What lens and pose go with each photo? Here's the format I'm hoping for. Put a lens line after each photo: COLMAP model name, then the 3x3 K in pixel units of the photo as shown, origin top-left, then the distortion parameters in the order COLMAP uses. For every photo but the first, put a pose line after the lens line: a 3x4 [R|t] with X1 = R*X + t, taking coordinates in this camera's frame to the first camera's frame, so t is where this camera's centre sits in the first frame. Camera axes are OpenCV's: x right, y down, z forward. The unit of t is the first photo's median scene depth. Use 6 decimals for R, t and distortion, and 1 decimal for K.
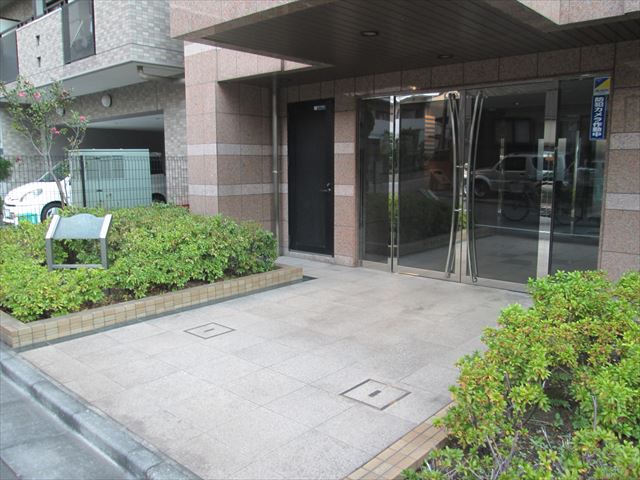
lens RADIAL K [[527.0, 0, 320.0], [0, 527.0, 240.0], [0, 0, 1]] dist [-0.044347, 0.014076]
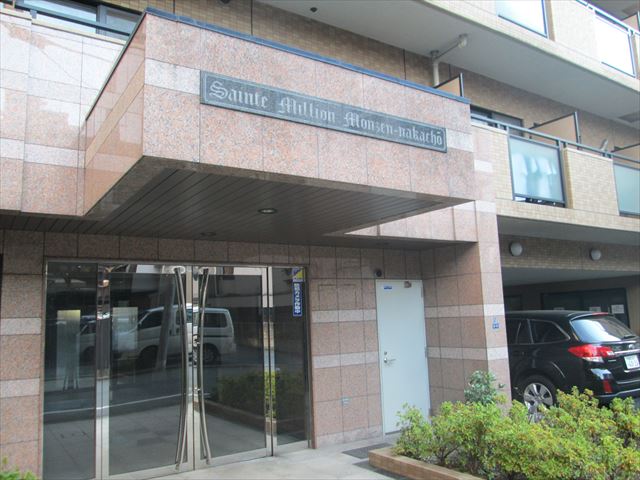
lens RADIAL K [[534.8, 0, 317.6], [0, 534.8, 246.6], [0, 0, 1]] dist [-0.060267, 0.054015]
pose [[0.255921, 0.124816, 0.958606, -0.747025], [0.175971, 0.969047, -0.173155, -0.121387], [-0.950546, 0.213001, 0.226036, 0.622054]]
